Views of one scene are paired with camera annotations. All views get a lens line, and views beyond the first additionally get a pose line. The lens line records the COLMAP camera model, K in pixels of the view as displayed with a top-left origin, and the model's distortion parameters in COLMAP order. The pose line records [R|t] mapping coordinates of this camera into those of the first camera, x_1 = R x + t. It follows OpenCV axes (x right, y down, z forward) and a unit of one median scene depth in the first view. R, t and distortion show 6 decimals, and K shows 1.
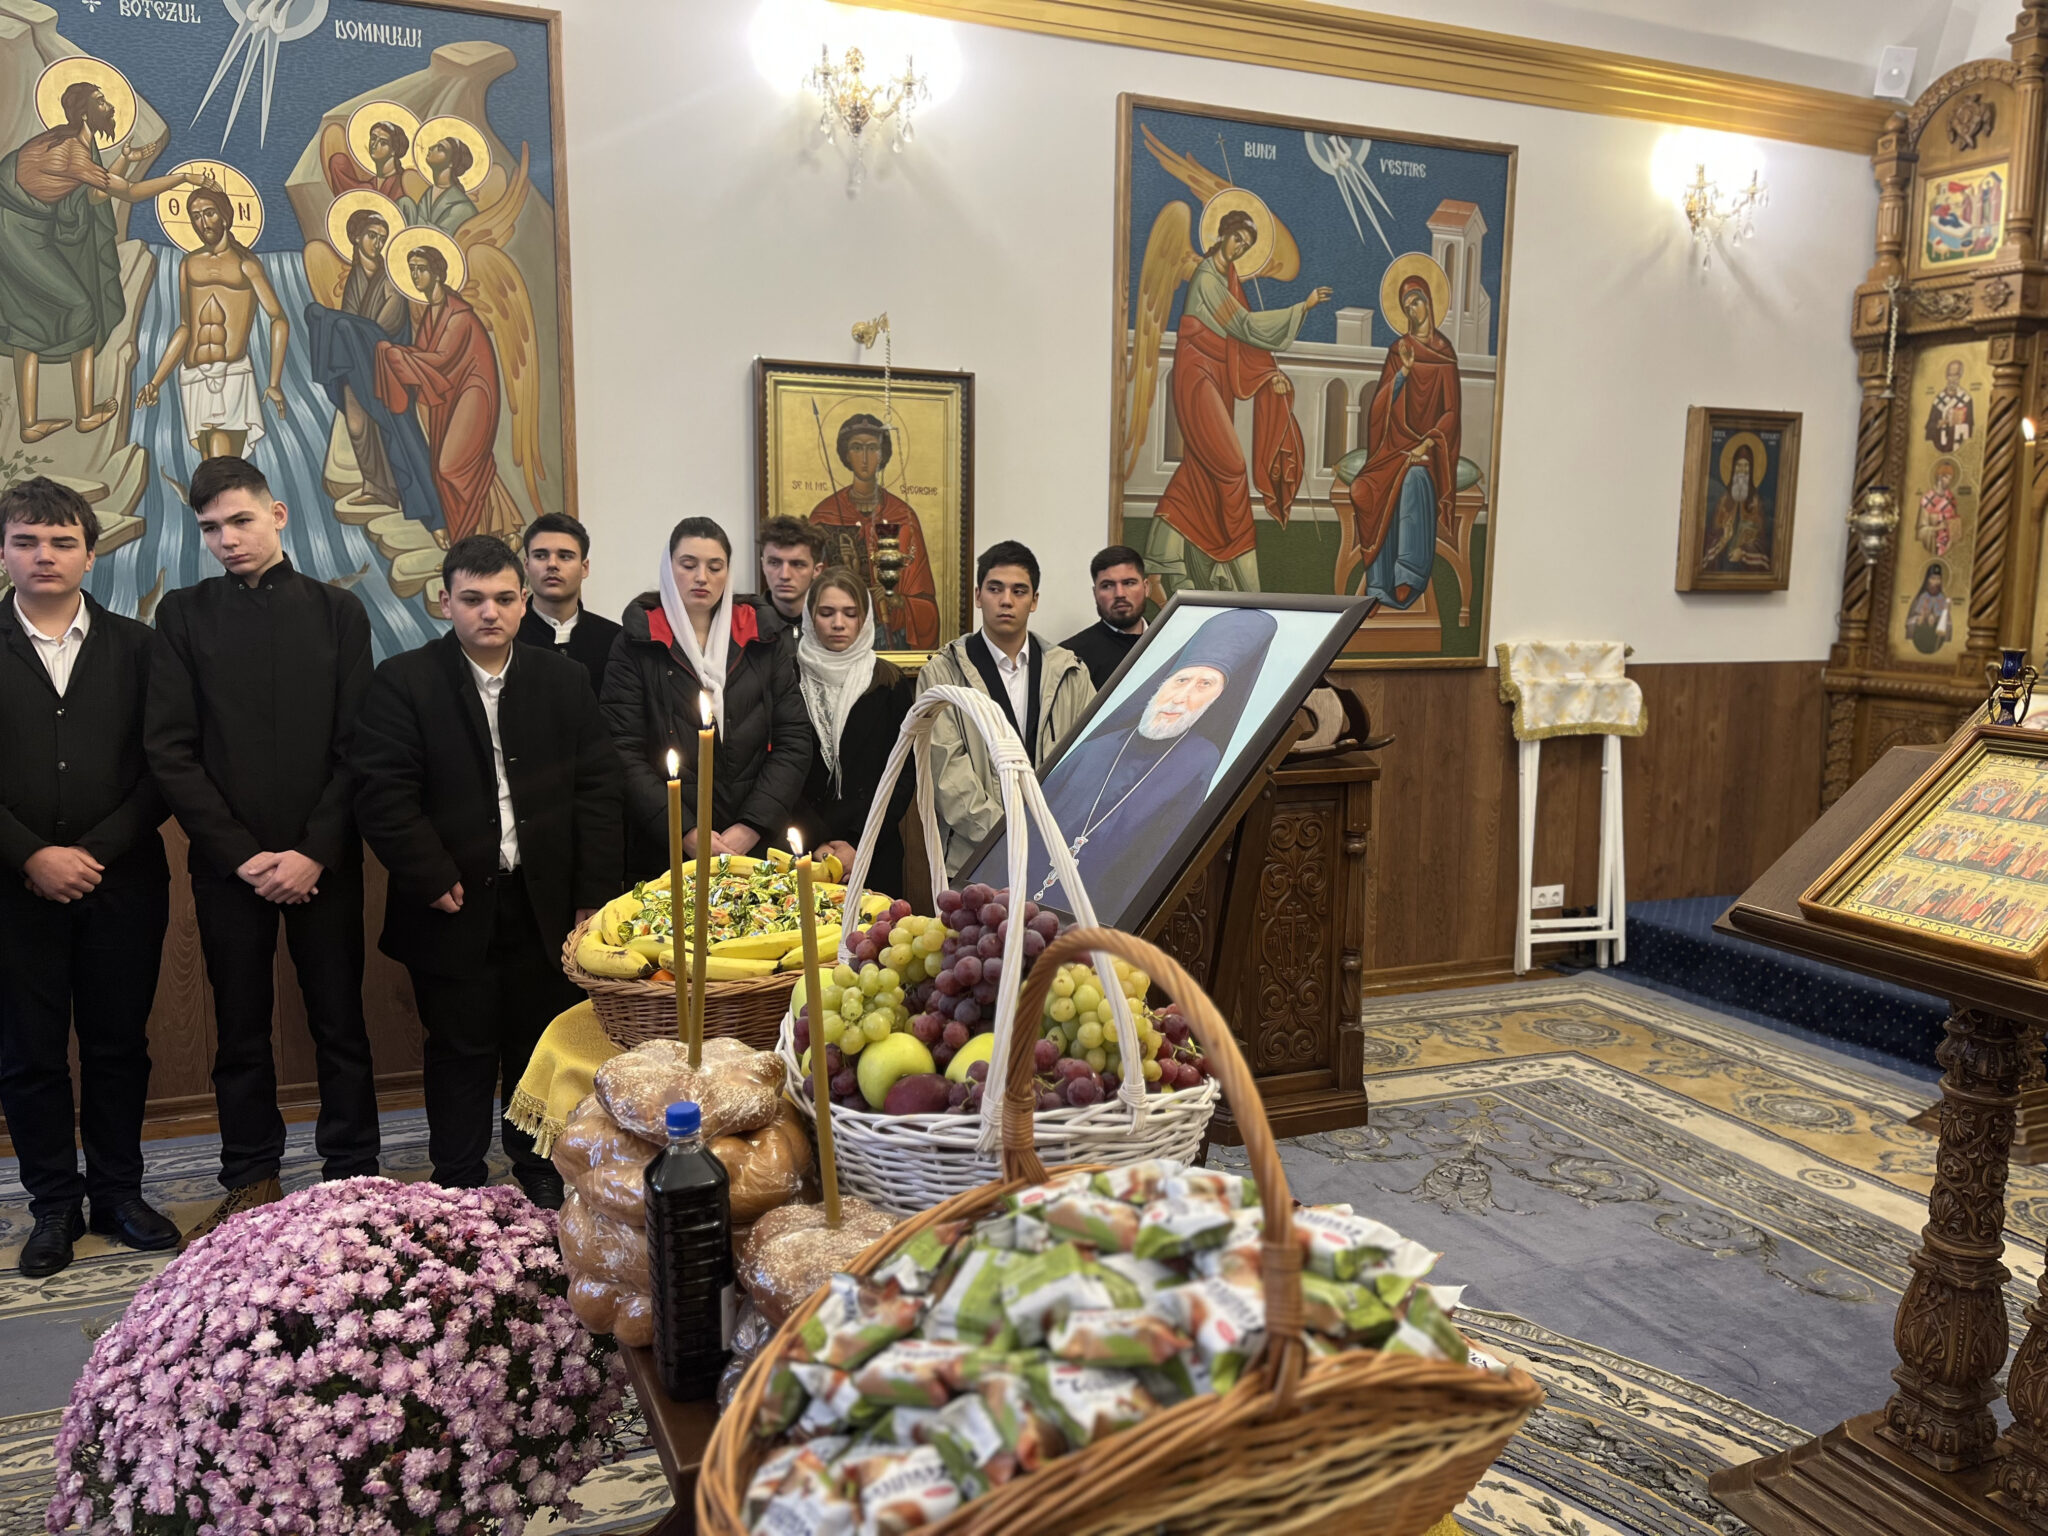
lens RADIAL K [[1556.7, 0, 1046.2], [0, 1556.7, 781.8], [0, 0, 1]] dist [0.074294, -0.094446]
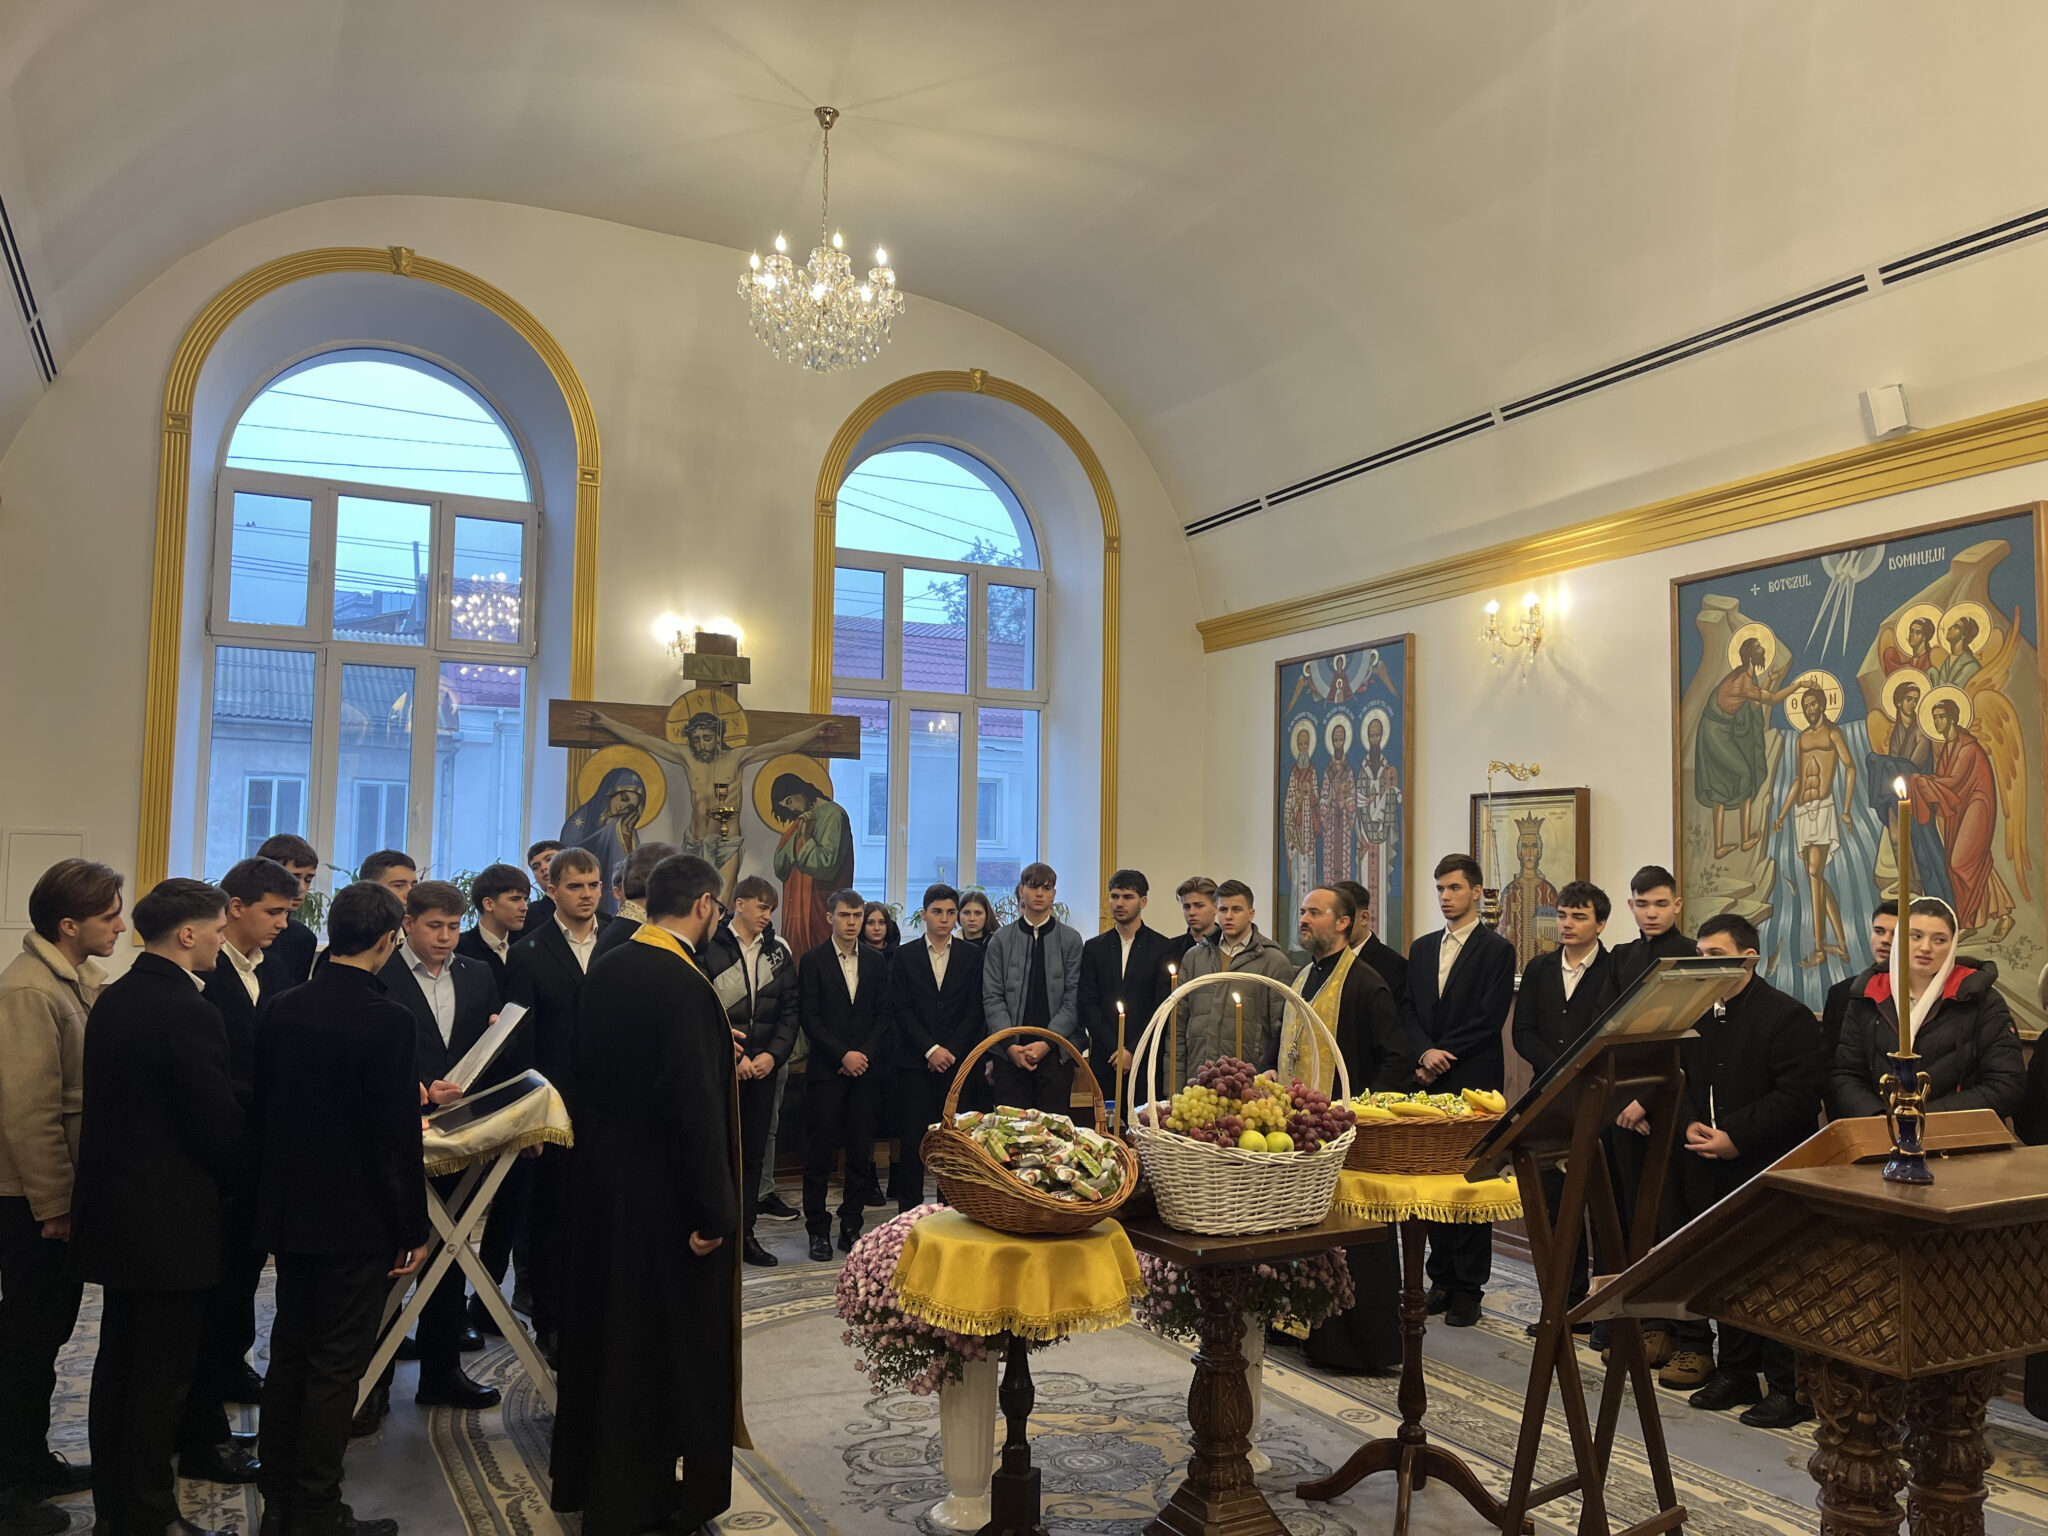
lens RADIAL K [[1556.7, 0, 1036.7], [0, 1556.7, 776.7], [0, 0, 1]] dist [0.074294, -0.094446]
pose [[0.075426, -0.083711, -0.993631, 0.703828], [-0.160571, 0.982446, -0.094957, -0.023261], [0.984138, 0.166710, 0.060661, 0.148373]]
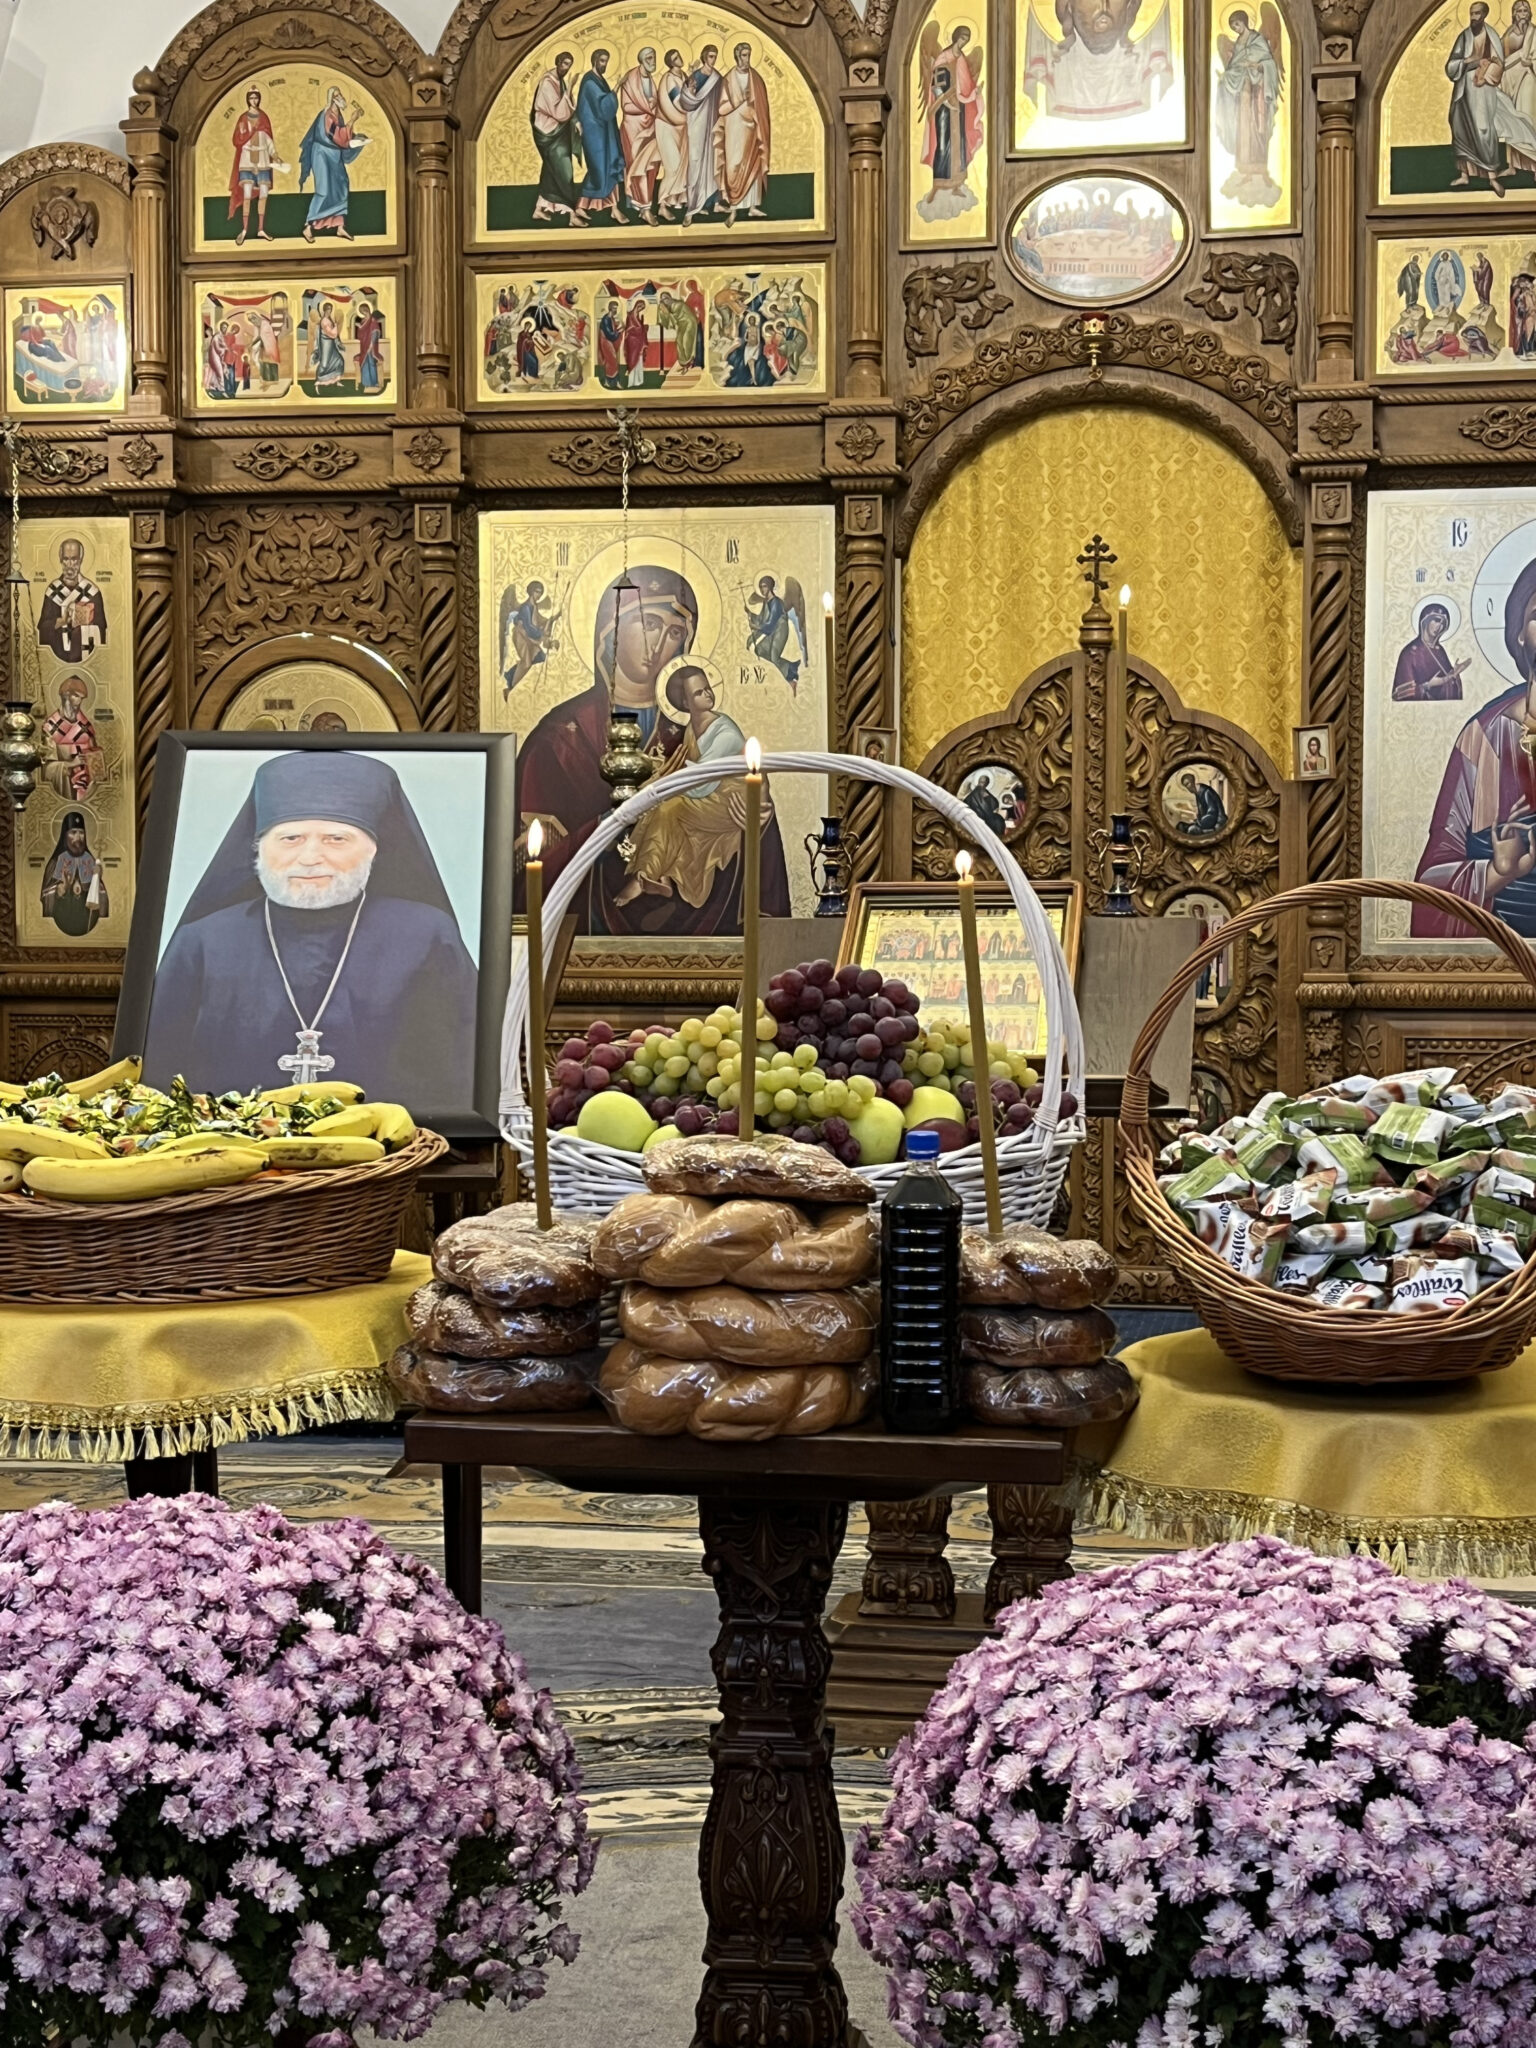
lens RADIAL K [[2833.9, 0, 822.8], [0, 2833.9, 1033.6], [0, 0, 1]] dist [0.062944, 0.000000]
pose [[0.533024, -0.052149, 0.844491, -0.429650], [0.136368, 0.990345, -0.024917, 0.049517], [-0.835038, 0.128443, 0.534989, 0.027463]]
